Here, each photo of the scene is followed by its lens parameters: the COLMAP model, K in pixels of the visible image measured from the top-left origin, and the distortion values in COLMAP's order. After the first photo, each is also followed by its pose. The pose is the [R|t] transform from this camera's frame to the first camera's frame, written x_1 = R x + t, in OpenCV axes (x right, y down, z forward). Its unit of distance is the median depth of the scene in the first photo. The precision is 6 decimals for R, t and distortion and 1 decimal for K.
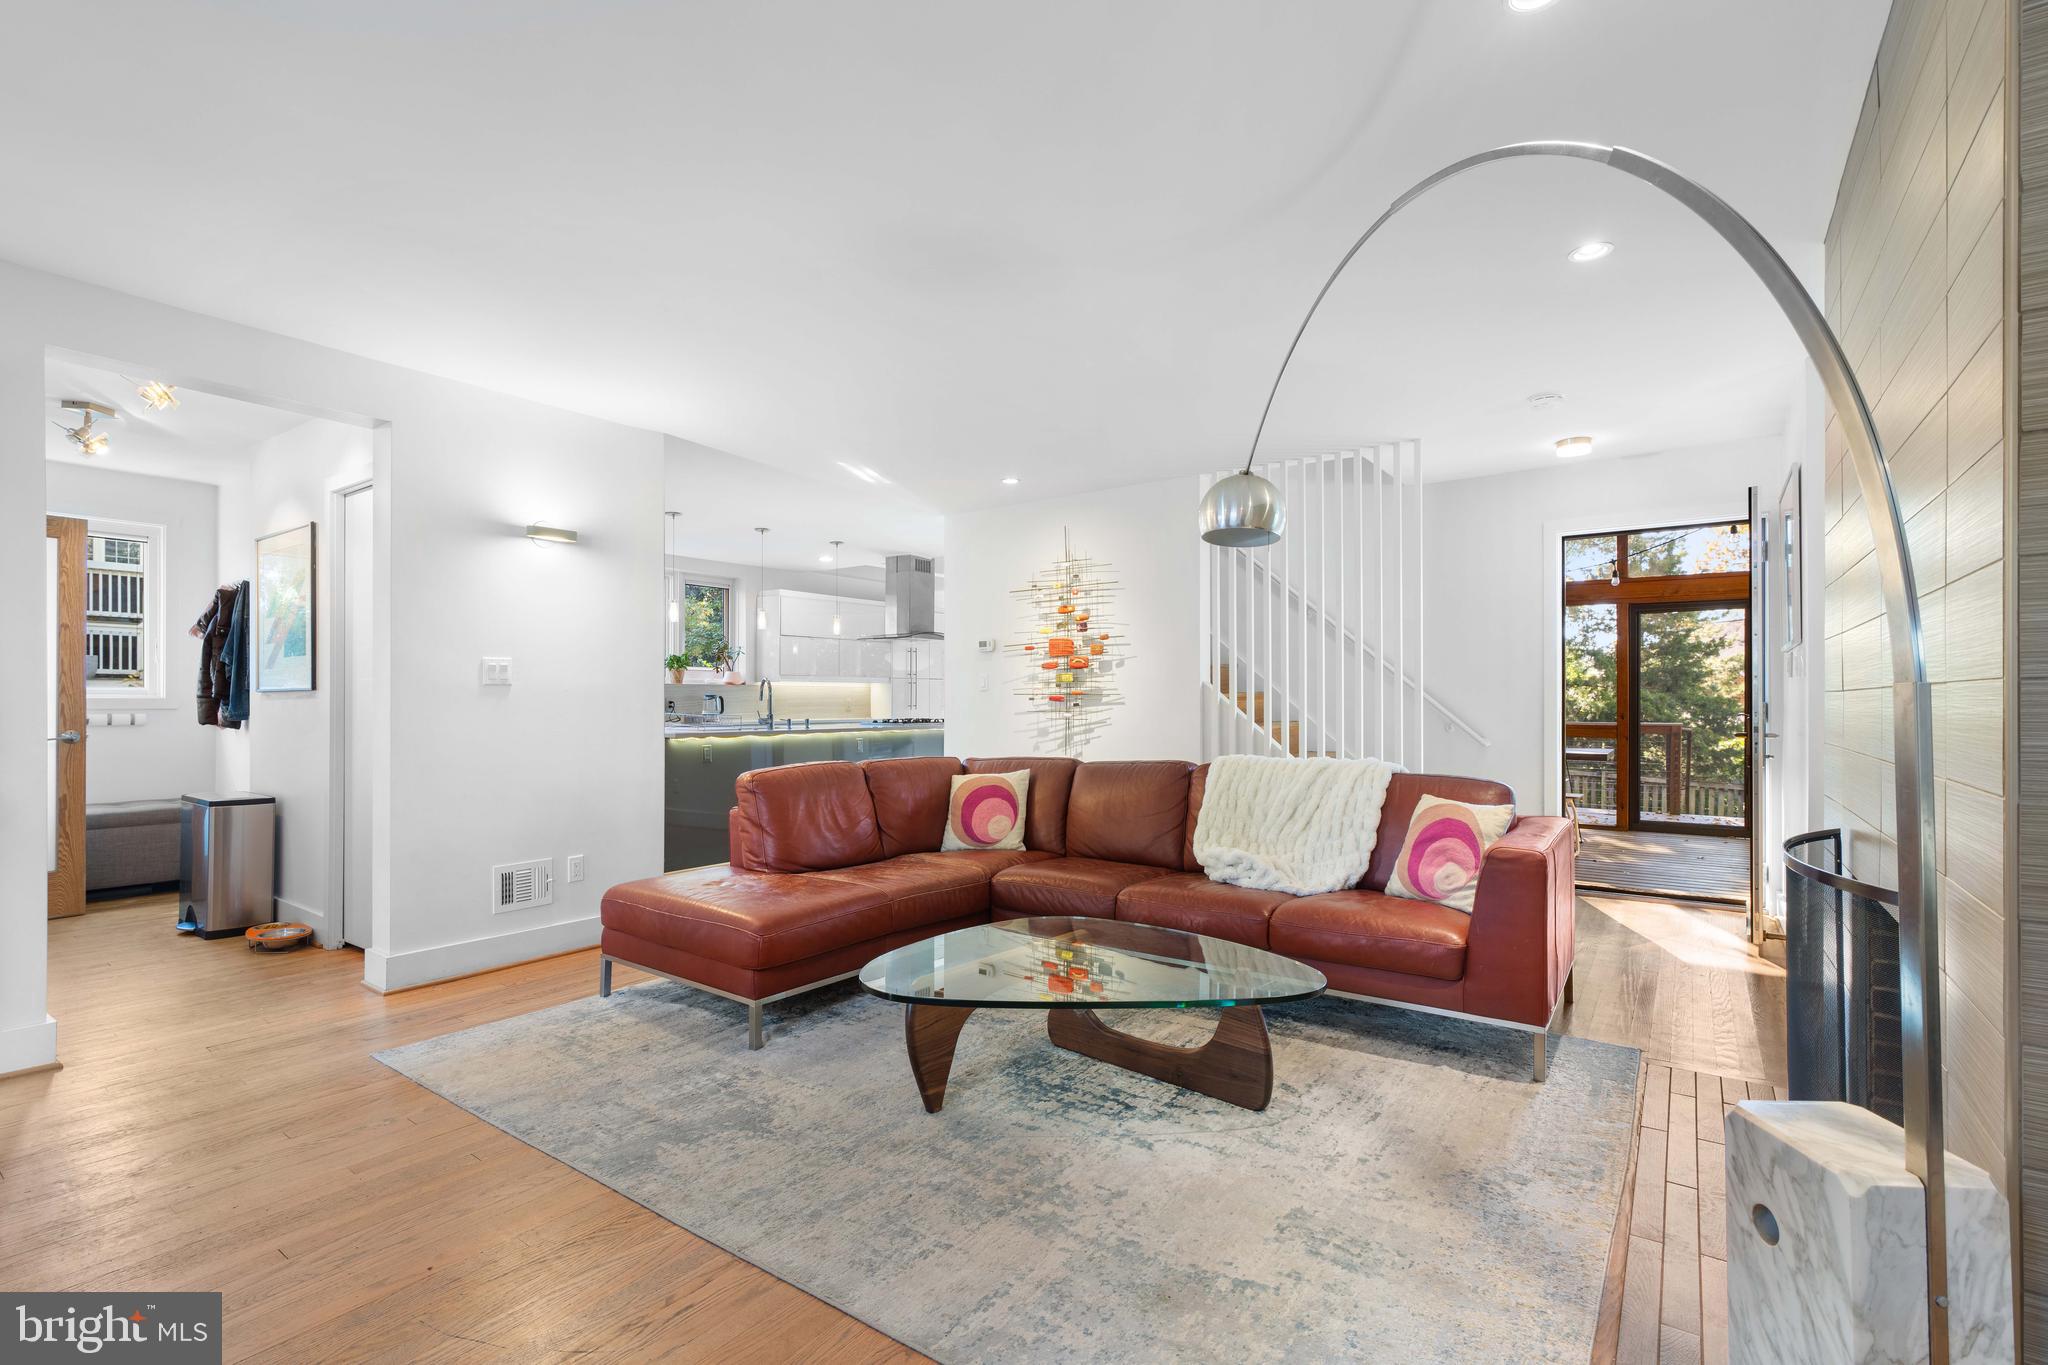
lens RADIAL K [[916.3, 0, 1023.0], [0, 916.3, 696.8], [0, 0, 1]] dist [-0.000982, 0.000175]
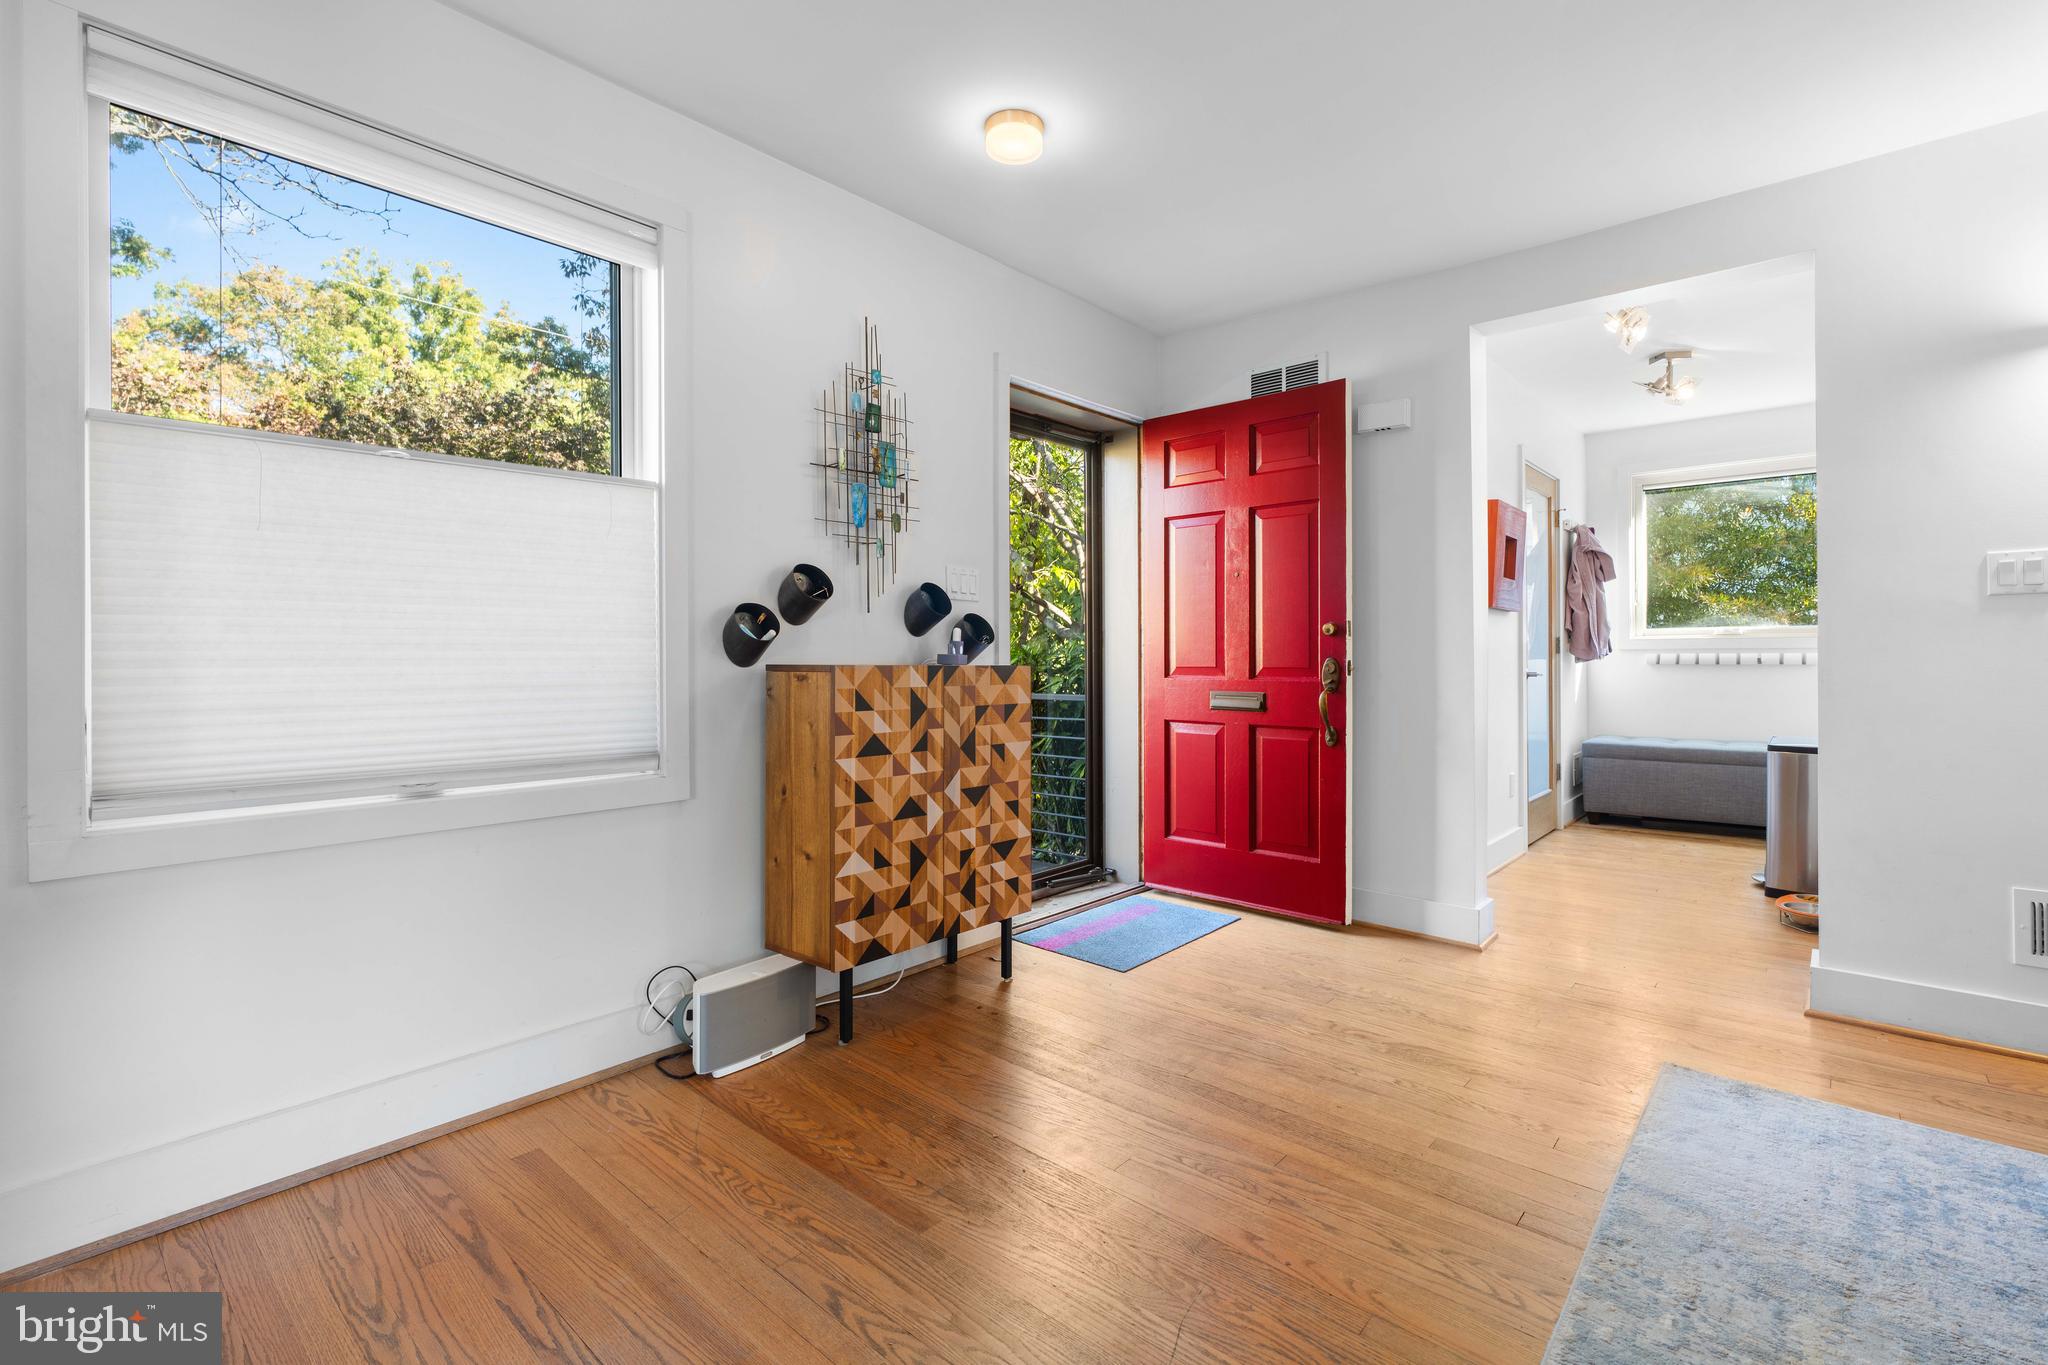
lens RADIAL K [[916.3, 0, 1019.3], [0, 916.3, 662.5], [0, 0, 1]] dist [-0.000982, 0.000175]
pose [[-0.106000, 0.006092, -0.994347, 0.094510], [0.009498, 0.999942, 0.005114, 0.020092], [0.994321, -0.008902, -0.106051, 0.339448]]
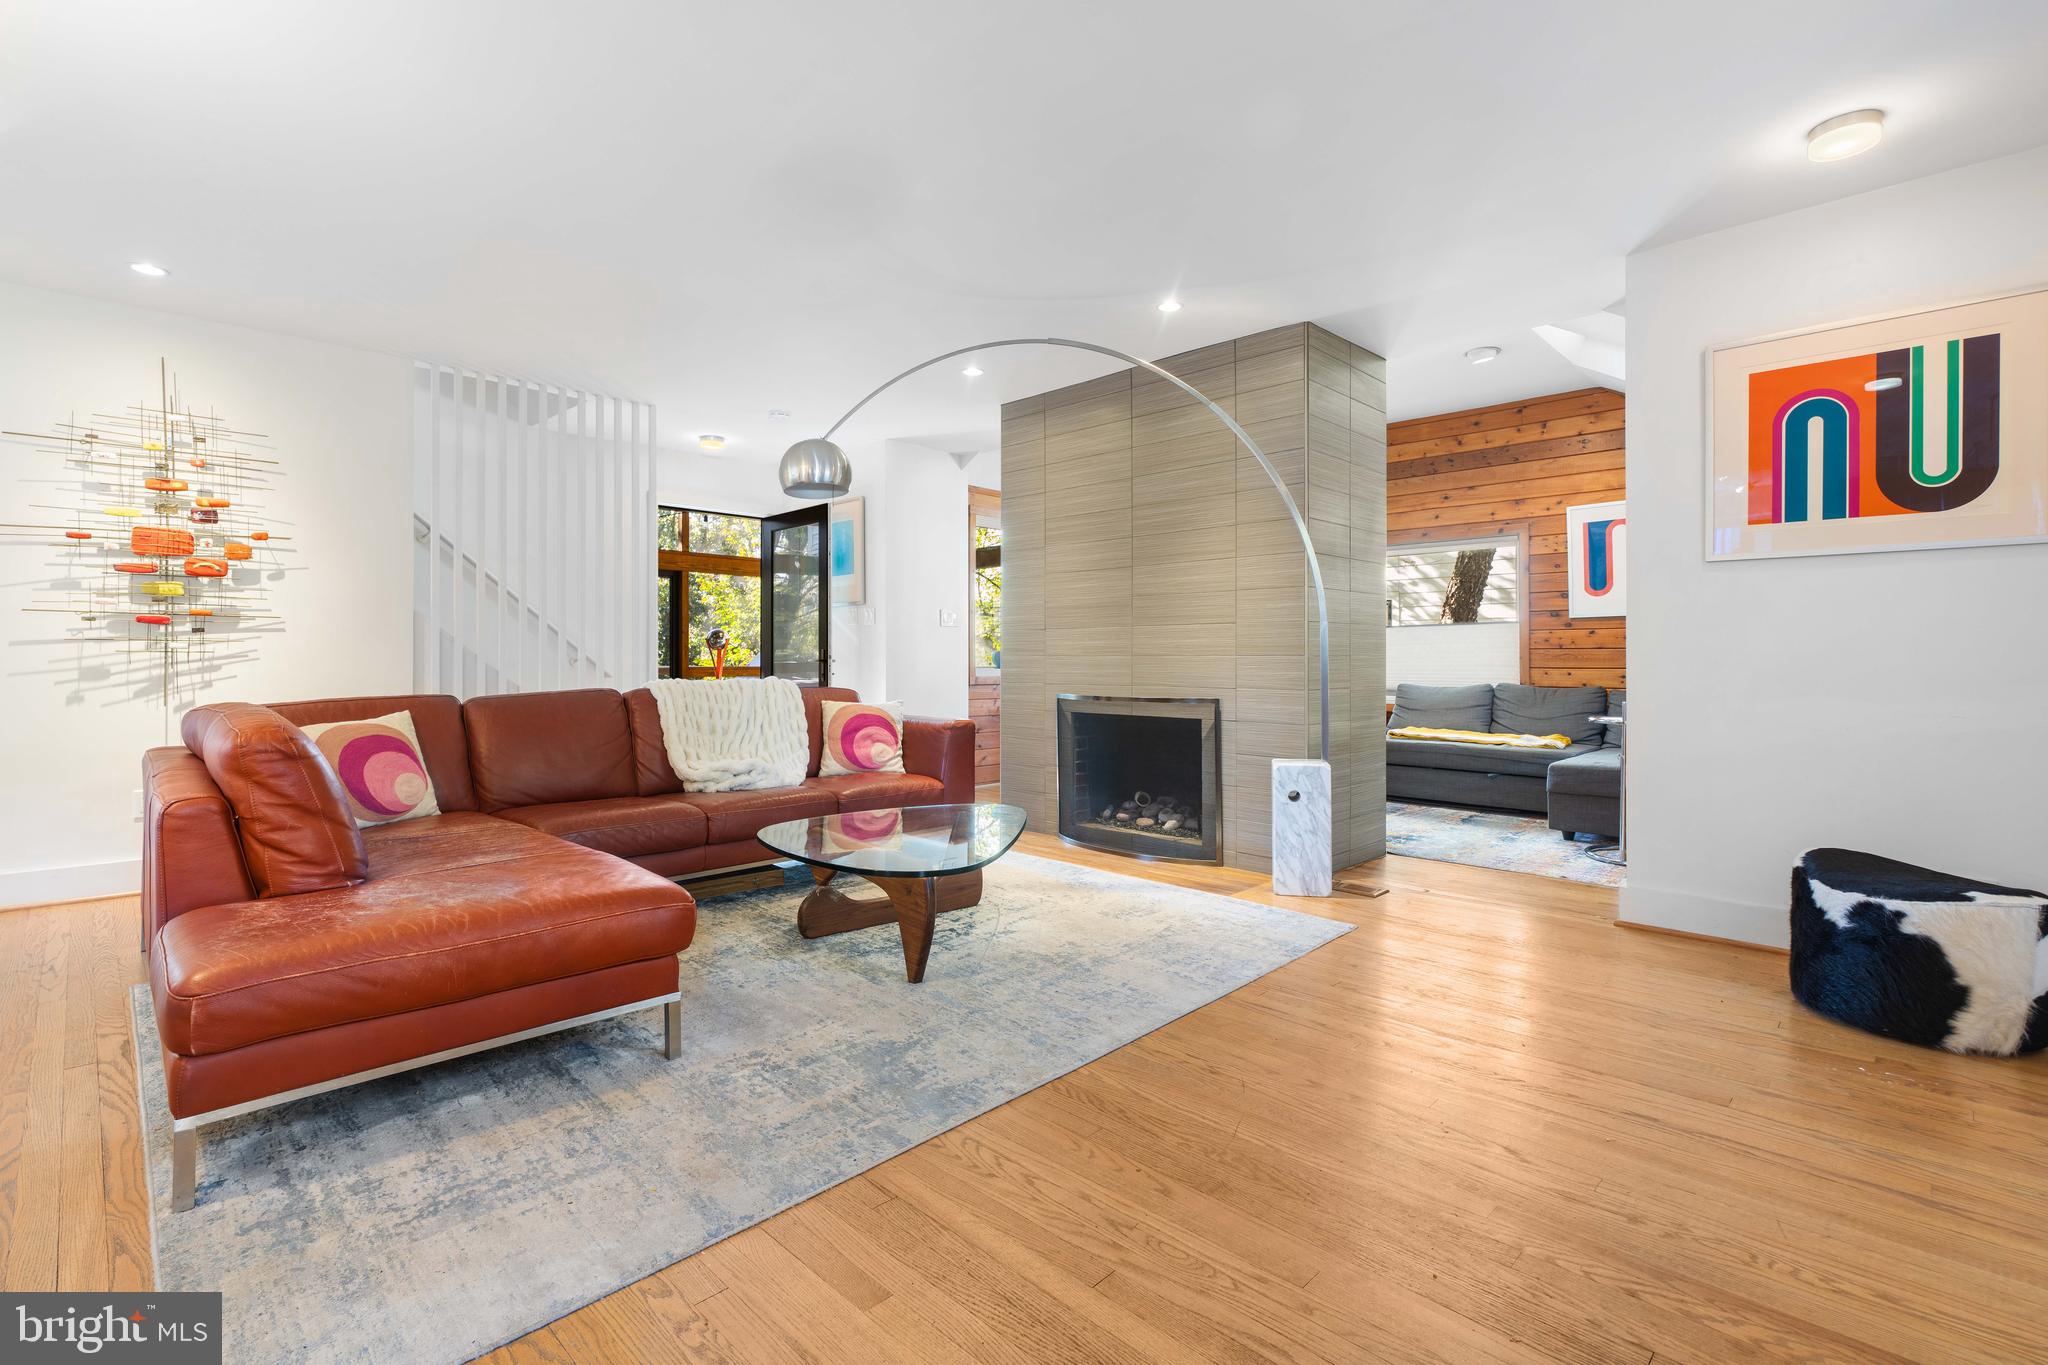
lens RADIAL K [[916.3, 0, 999.8], [0, 916.3, 657.1], [0, 0, 1]] dist [-0.000982, 0.000175]
pose [[0.177912, 0.001184, 0.984046, -0.657758], [-0.008472, 0.999964, 0.000328, 0.030481], [-0.984010, -0.008395, 0.177916, 0.392175]]
